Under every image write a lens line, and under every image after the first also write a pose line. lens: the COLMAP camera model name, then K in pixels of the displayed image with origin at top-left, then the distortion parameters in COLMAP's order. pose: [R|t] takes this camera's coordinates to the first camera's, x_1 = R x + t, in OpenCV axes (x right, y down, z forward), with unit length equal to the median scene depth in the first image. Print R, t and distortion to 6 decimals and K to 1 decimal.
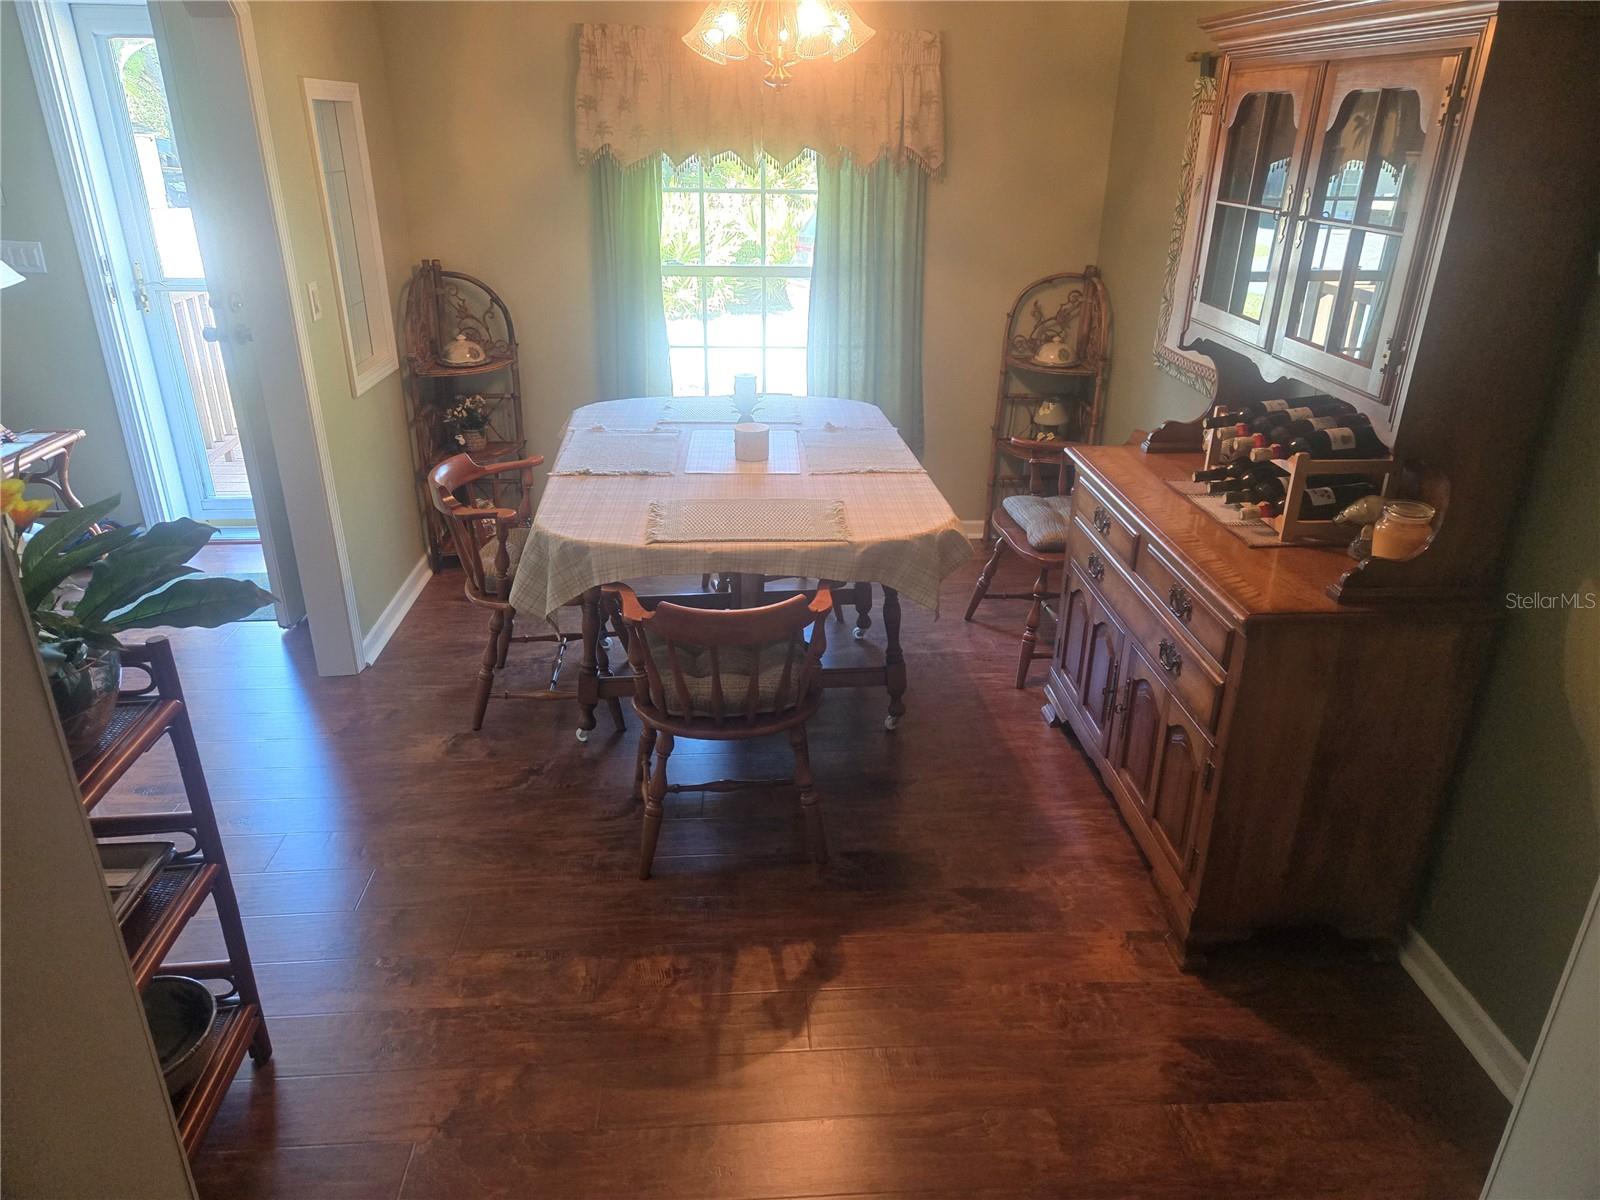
lens RADIAL K [[1097.9, 0, 800.0], [0, 1097.9, 600.0], [0, 0, 1]] dist [0.132904, -0.000059]
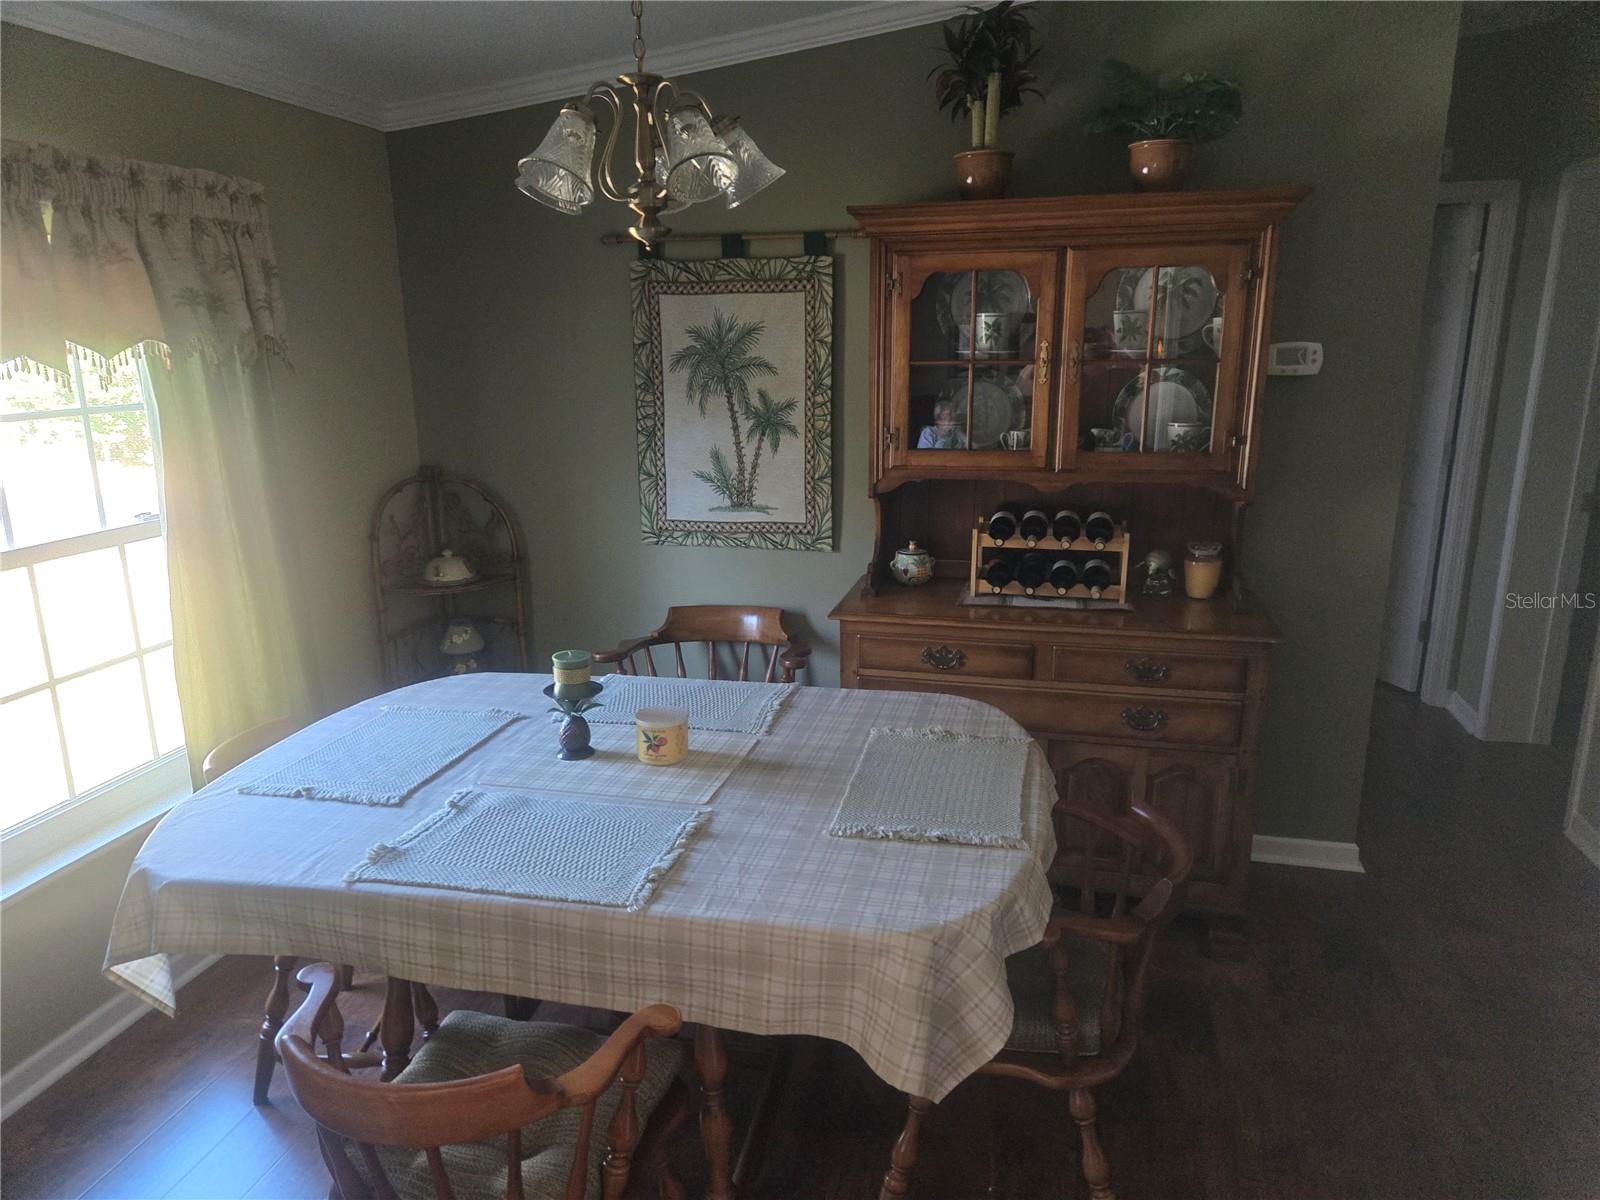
lens RADIAL K [[1097.9, 0, 800.0], [0, 1097.9, 600.0], [0, 0, 1]] dist [0.132904, -0.000059]
pose [[0.306782, -0.257010, 0.916423, -0.646924], [0.398435, 0.909103, 0.121577, -0.280368], [-0.864370, 0.327837, 0.381298, 0.676480]]
